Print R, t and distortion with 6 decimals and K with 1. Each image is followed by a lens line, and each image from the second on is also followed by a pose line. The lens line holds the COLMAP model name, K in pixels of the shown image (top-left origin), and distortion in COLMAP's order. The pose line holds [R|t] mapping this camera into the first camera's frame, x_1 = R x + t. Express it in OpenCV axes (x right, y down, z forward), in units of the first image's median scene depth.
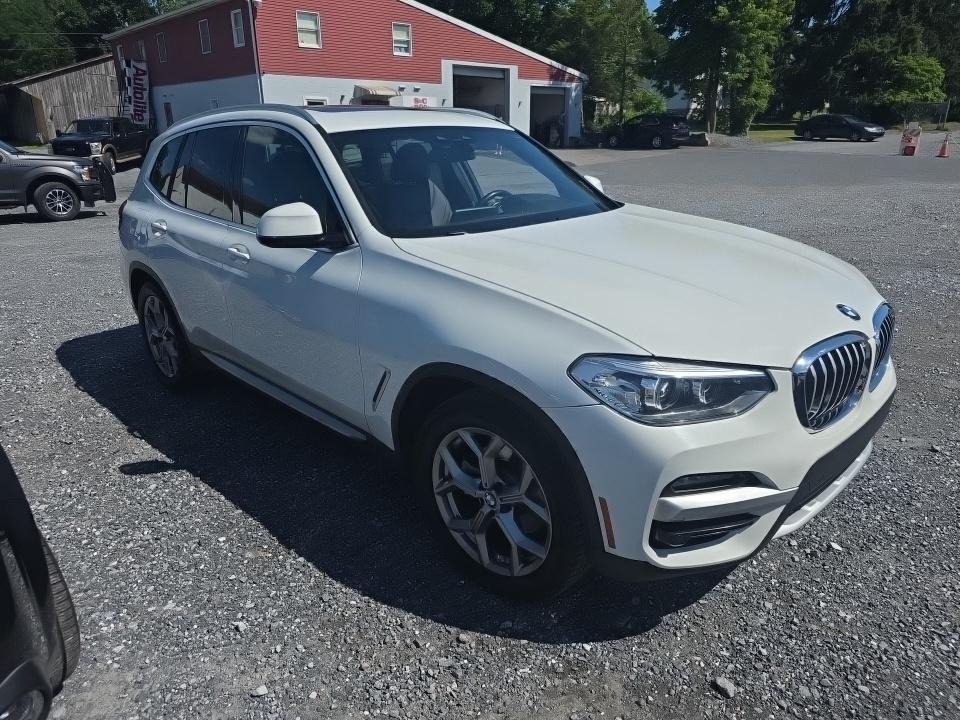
lens RADIAL K [[651.5, 0, 482.8], [0, 651.5, 359.1], [0, 0, 1]] dist [0.033263, -0.026940]
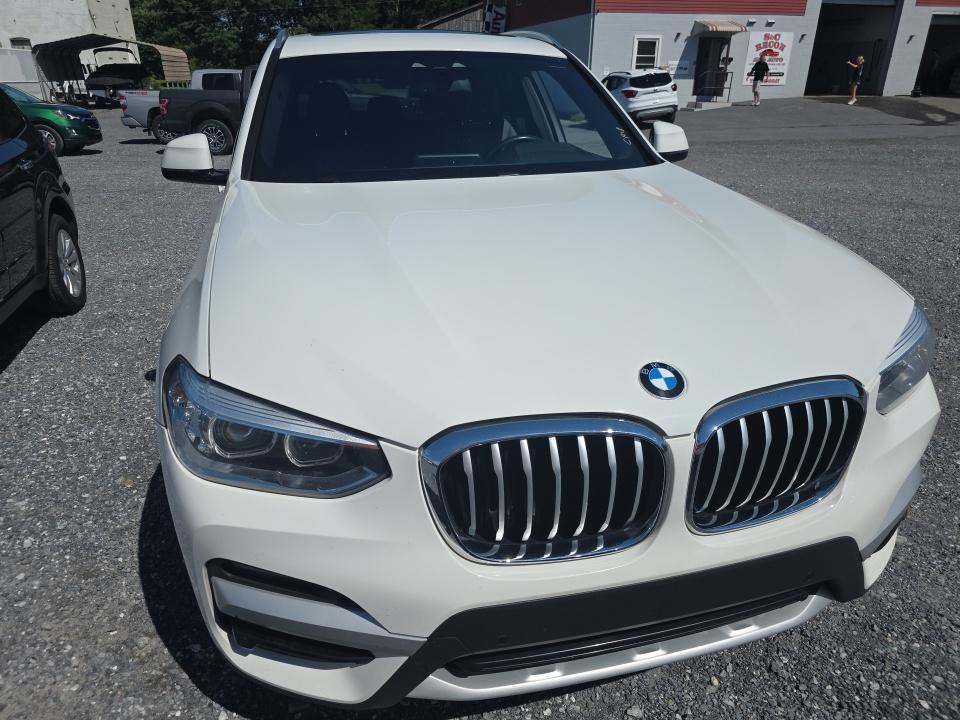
lens RADIAL K [[651.5, 0, 479.6], [0, 651.5, 359.8], [0, 0, 1]] dist [0.033263, -0.026940]
pose [[0.856534, 0.210470, -0.471224, 0.082946], [-0.175205, 0.977423, 0.118096, -0.015495], [0.485441, -0.018593, 0.874072, 0.054143]]
